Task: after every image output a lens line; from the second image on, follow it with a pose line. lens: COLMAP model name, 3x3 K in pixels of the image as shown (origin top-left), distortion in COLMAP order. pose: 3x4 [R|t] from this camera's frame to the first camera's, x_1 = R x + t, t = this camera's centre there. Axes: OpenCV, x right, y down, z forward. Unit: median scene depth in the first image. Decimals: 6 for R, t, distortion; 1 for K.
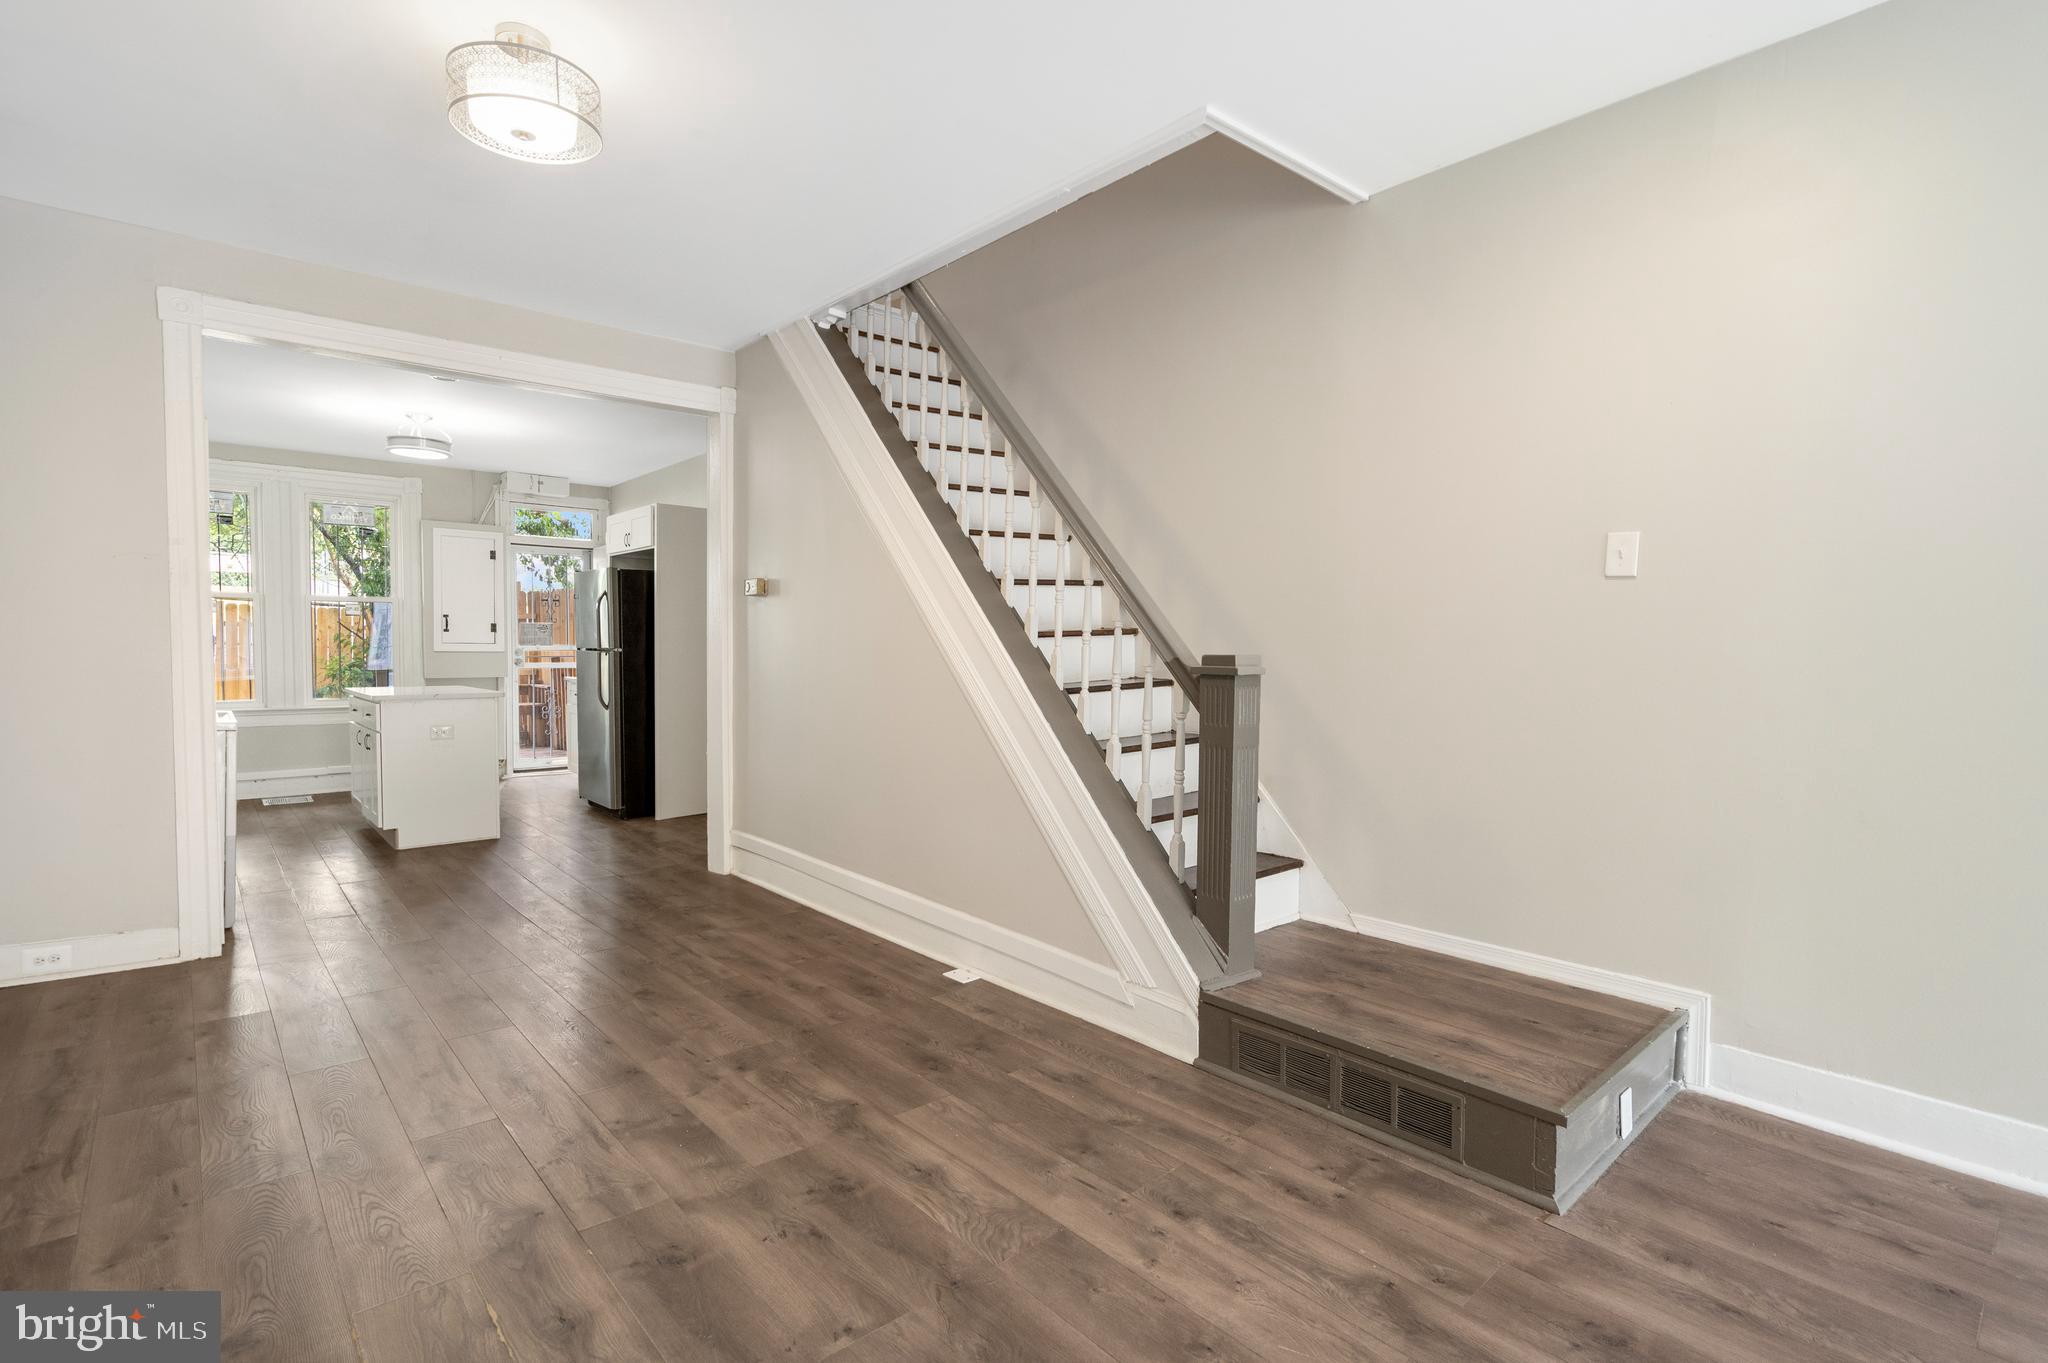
lens RADIAL K [[952.3, 0, 1024.7], [0, 952.3, 689.9], [0, 0, 1]] dist [-0.004277, 0.003503]
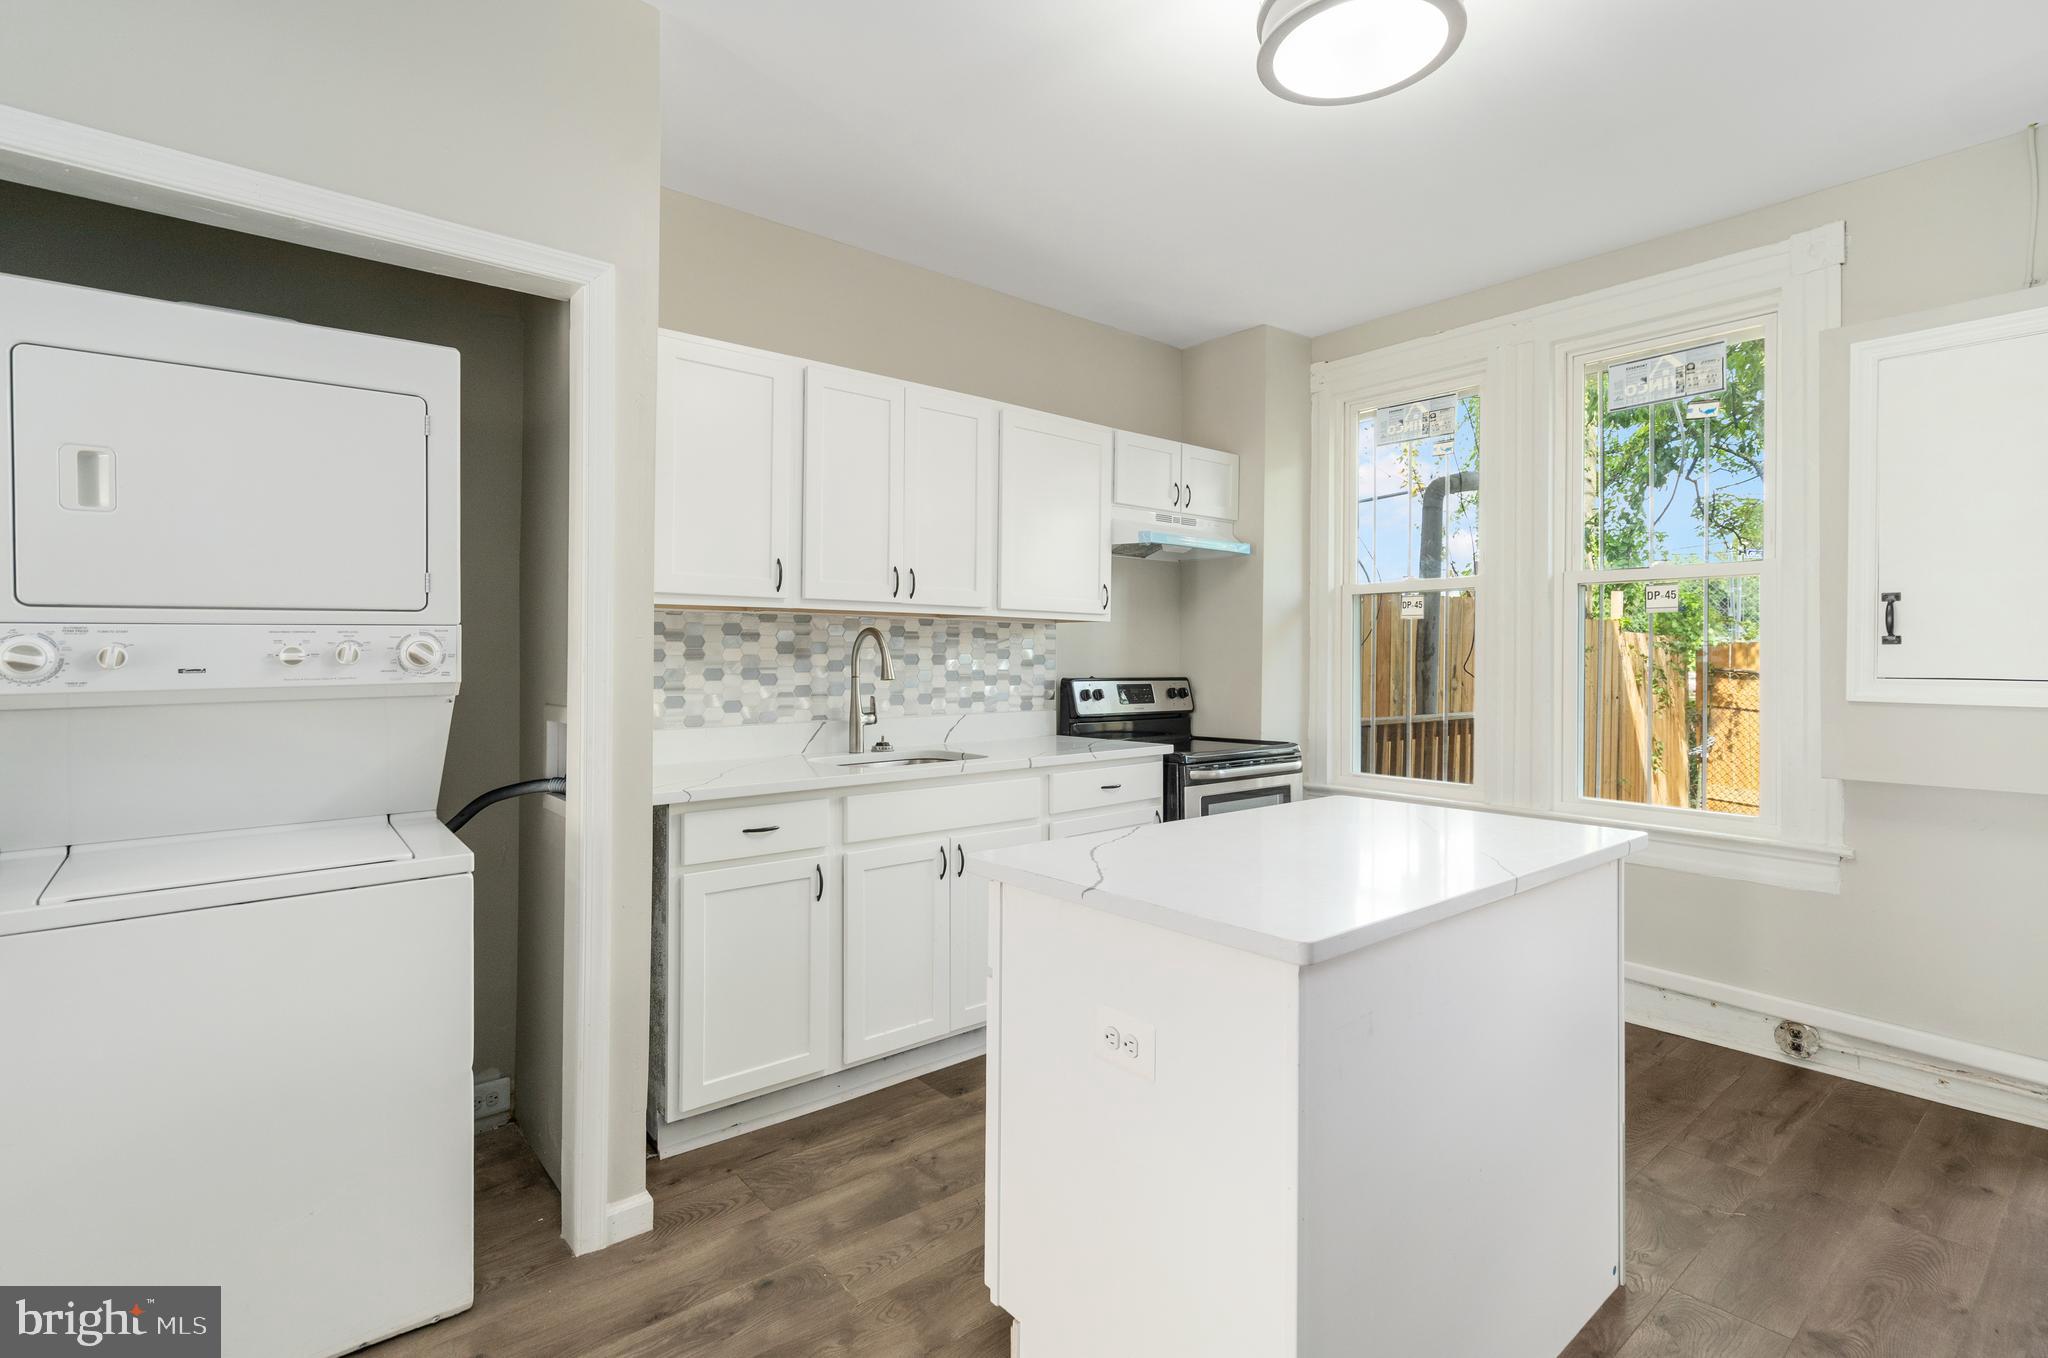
lens RADIAL K [[952.3, 0, 991.2], [0, 952.3, 654.6], [0, 0, 1]] dist [-0.004277, 0.003503]
pose [[-0.054404, -0.014778, -0.998410, -0.741482], [-0.050136, 0.998670, -0.012050, -0.108179], [0.997260, 0.049400, -0.055073, 2.007399]]
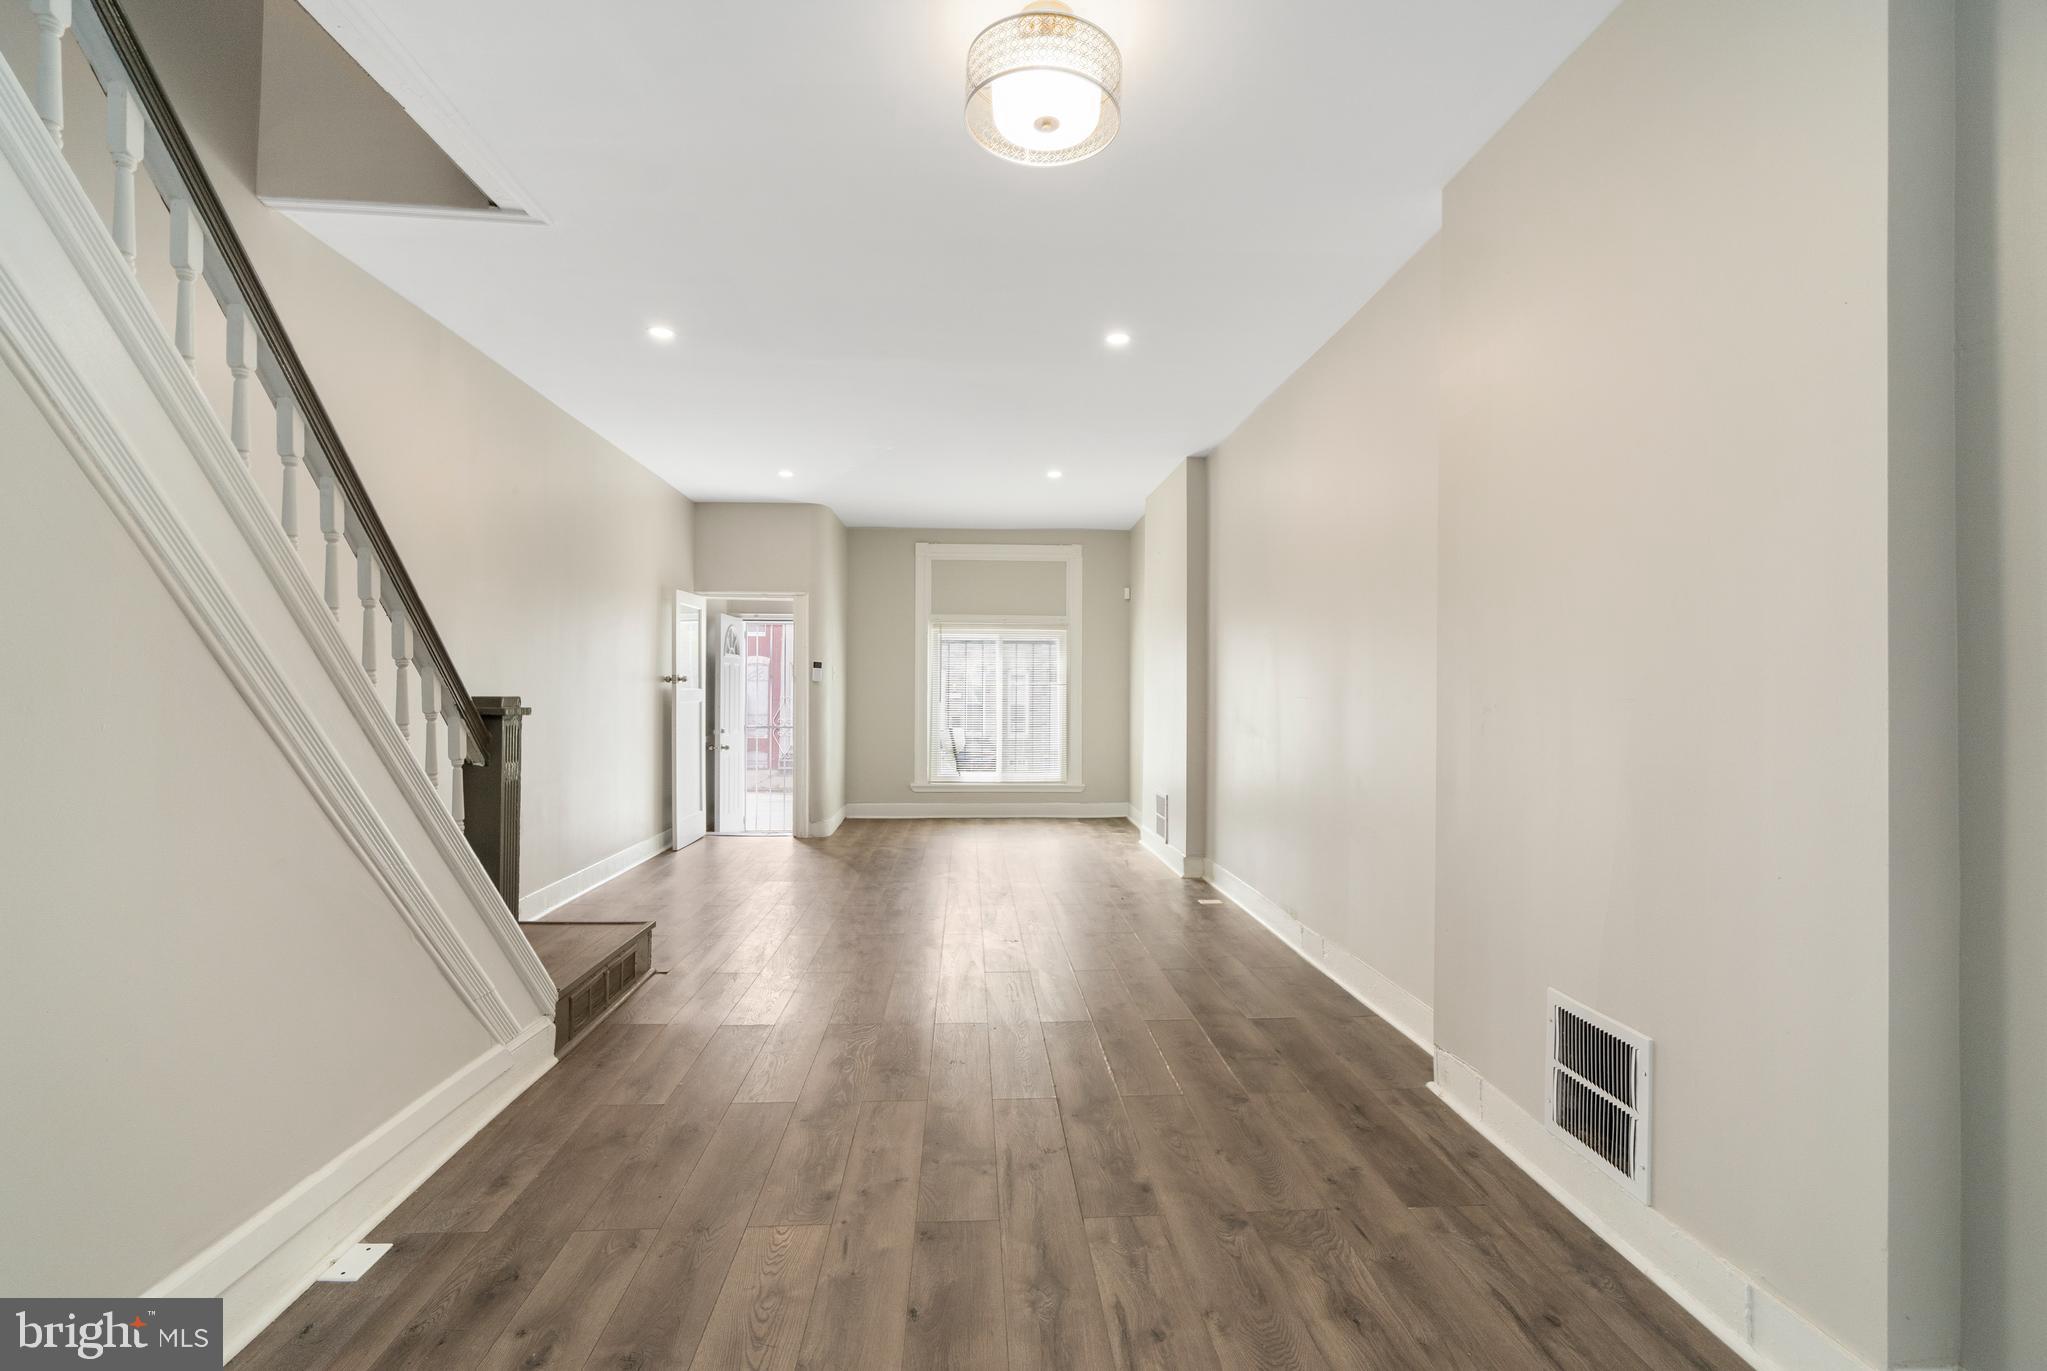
lens RADIAL K [[951.8, 0, 1014.5], [0, 951.8, 684.5], [0, 0, 1]] dist [-0.004277, 0.003503]
pose [[-0.777436, -0.008606, 0.628904, -0.942030], [0.016864, 0.999262, 0.034521, -0.077752], [-0.628736, 0.037444, -0.776717, 1.521907]]
